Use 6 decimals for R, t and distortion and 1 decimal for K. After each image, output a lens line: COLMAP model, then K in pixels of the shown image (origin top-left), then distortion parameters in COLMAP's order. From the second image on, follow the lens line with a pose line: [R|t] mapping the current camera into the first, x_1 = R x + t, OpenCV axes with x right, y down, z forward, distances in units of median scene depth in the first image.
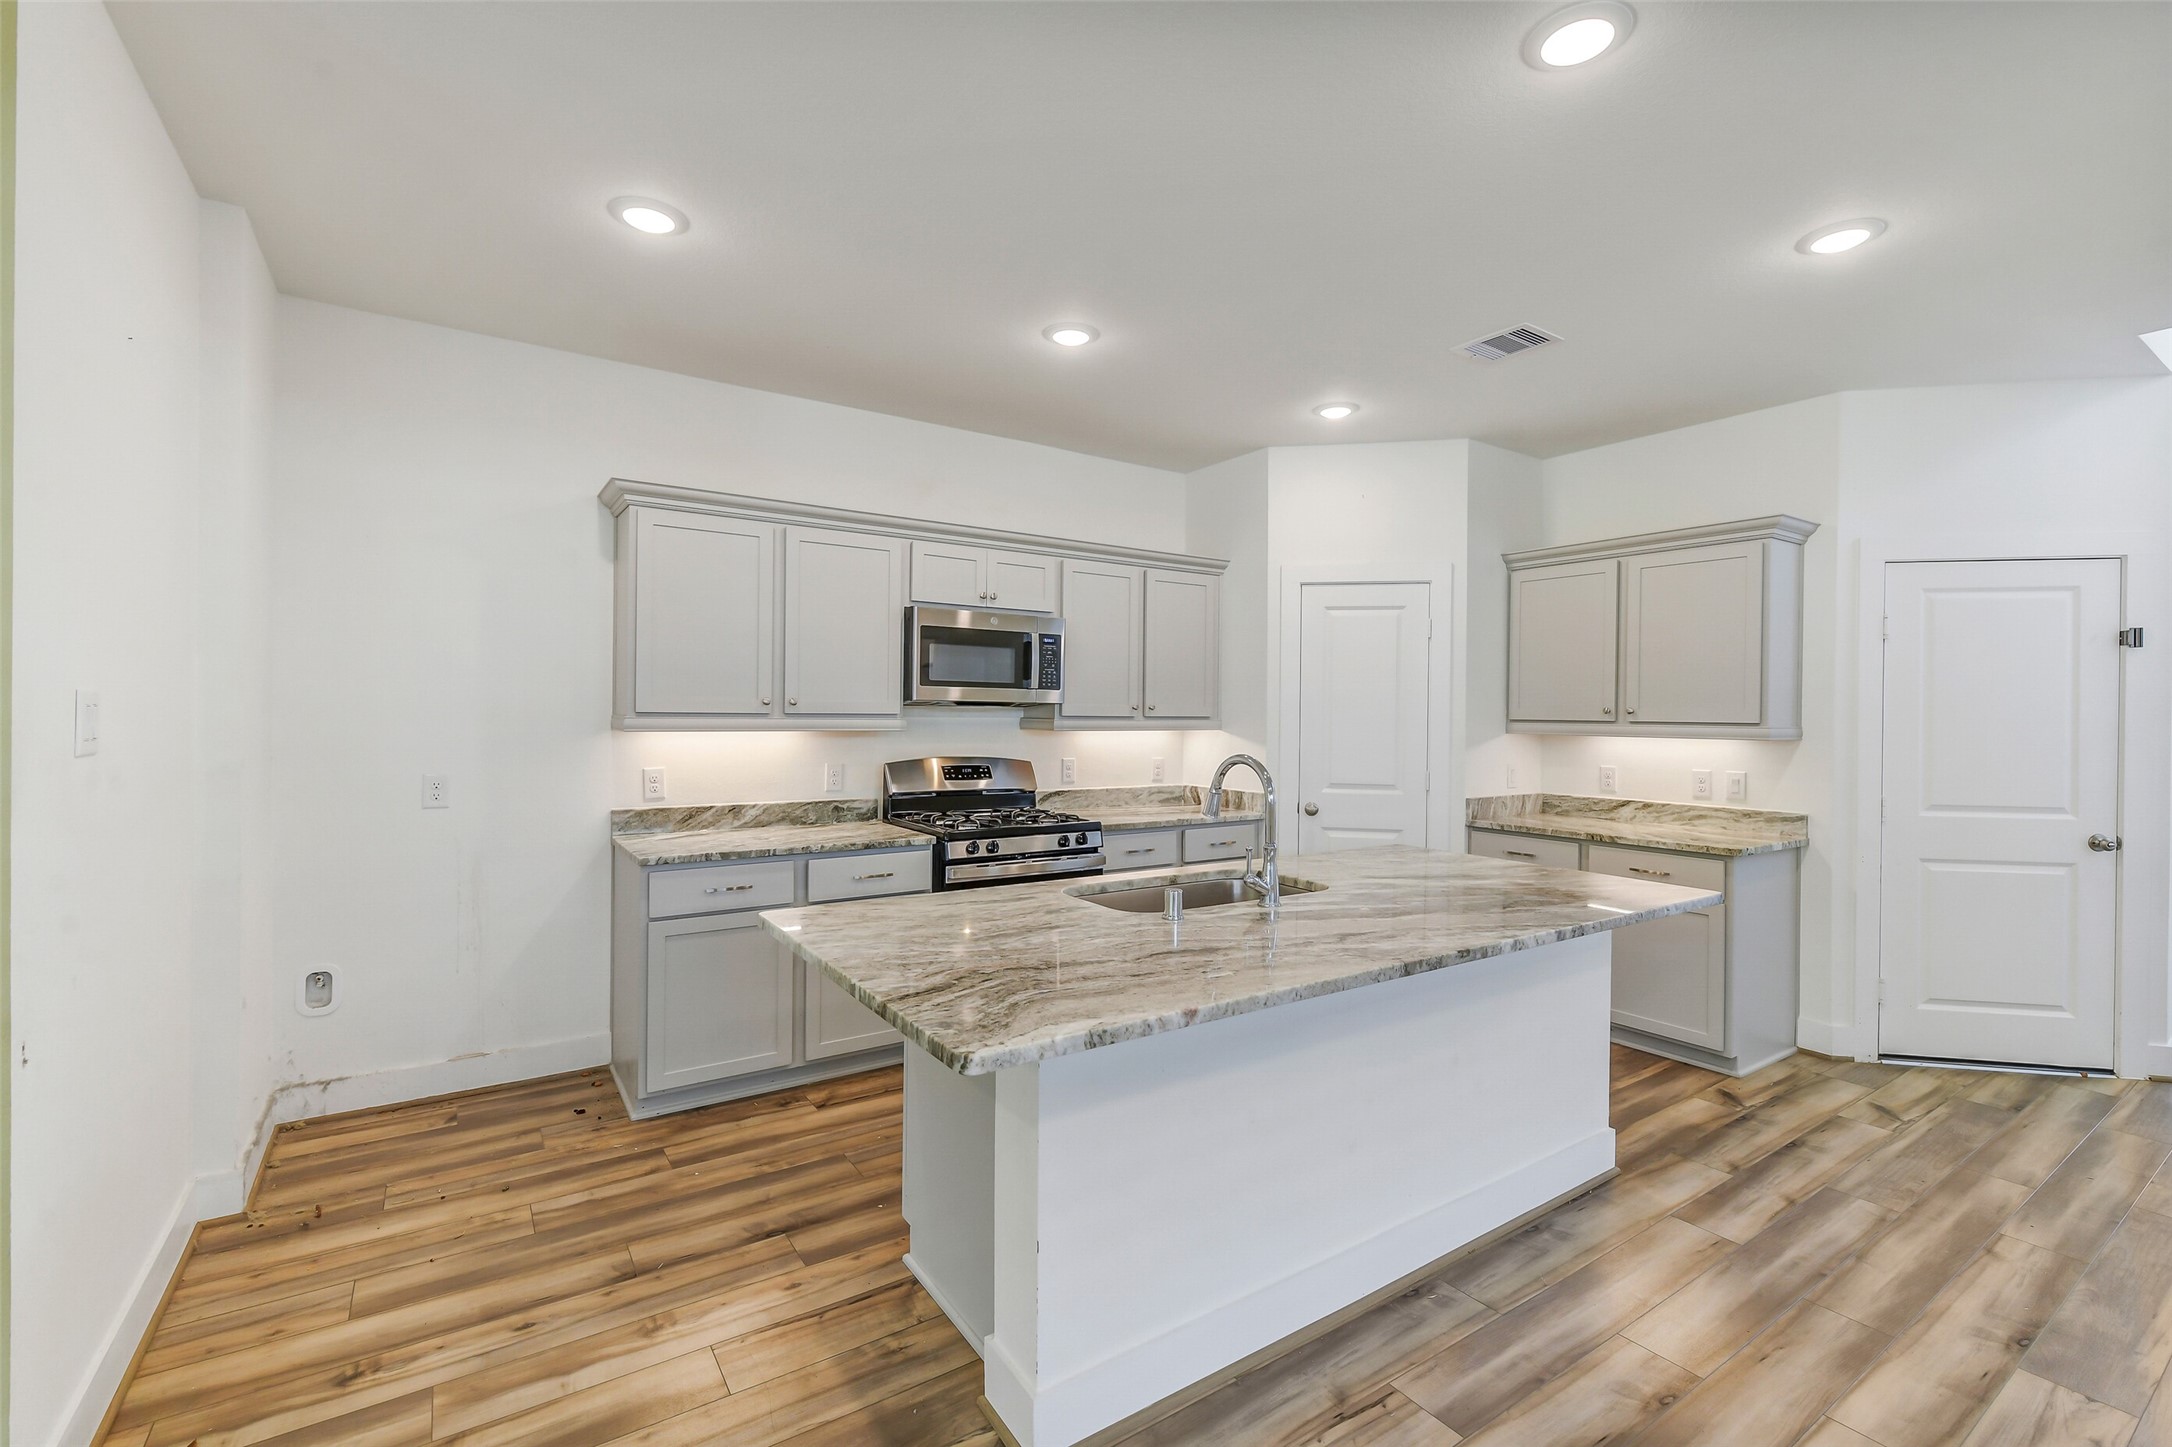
lens RADIAL K [[944.5, 0, 1097.5], [0, 944.5, 712.8], [0, 0, 1]] dist [-0.001355, 0.001295]
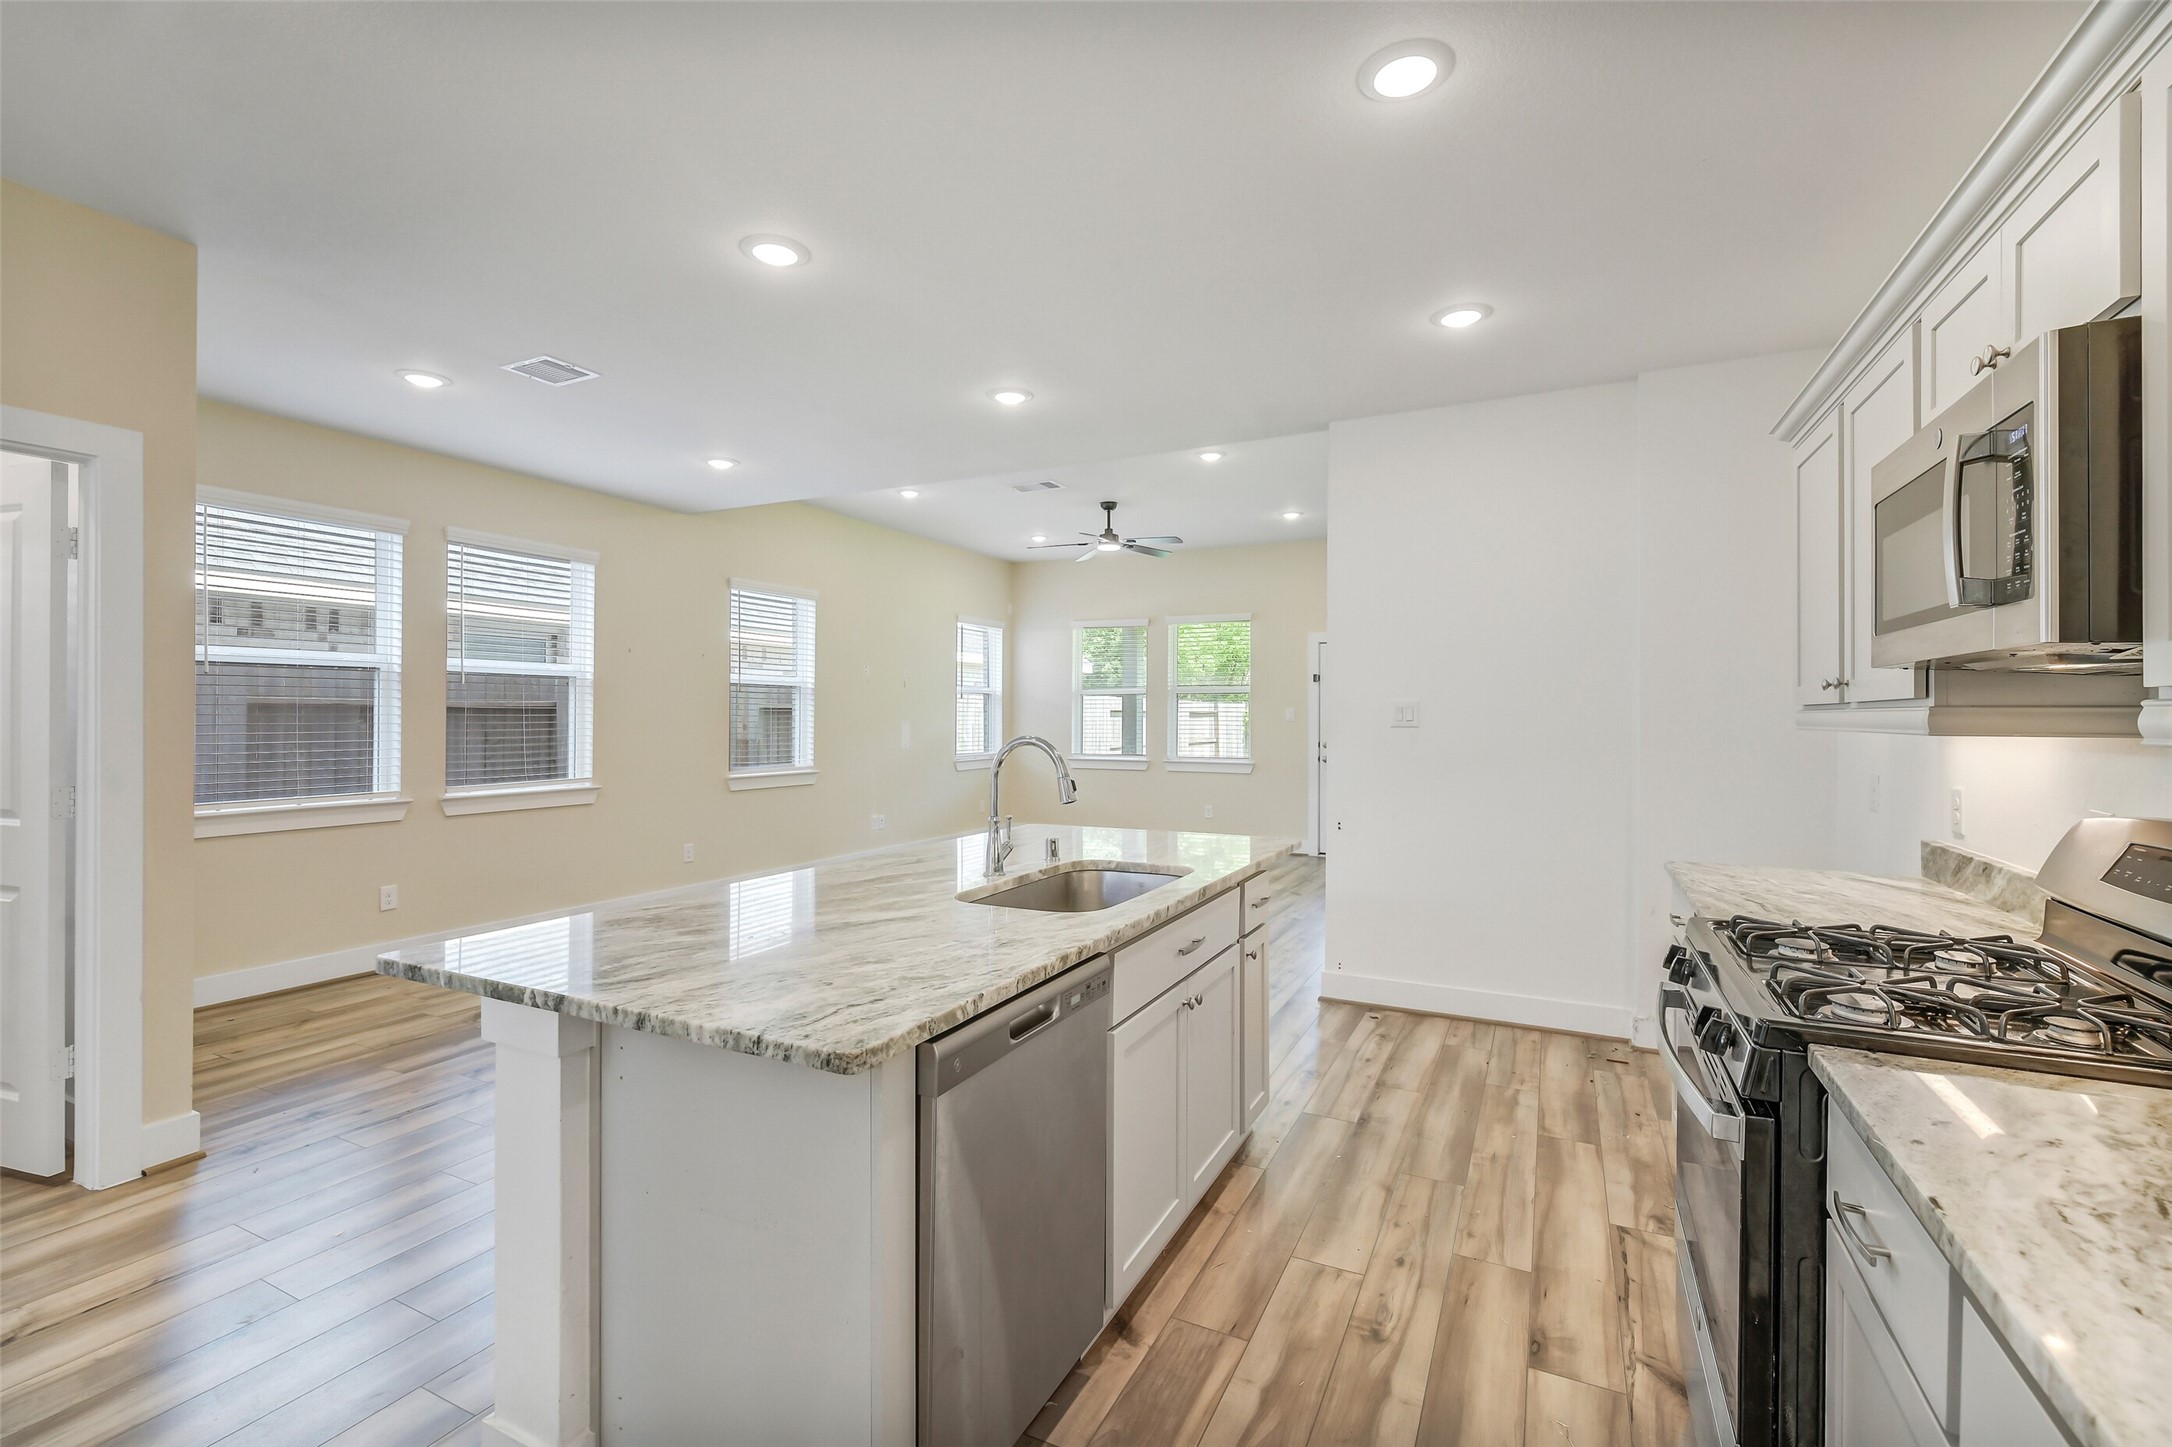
lens RADIAL K [[944.5, 0, 1095.5], [0, 944.5, 717.5], [0, 0, 1]] dist [-0.001355, 0.001295]
pose [[-0.871111, -0.011423, -0.490953, 0.415788], [-0.011460, 0.999930, -0.002932, 0.015752], [0.490952, 0.003072, -0.871181, 1.352687]]
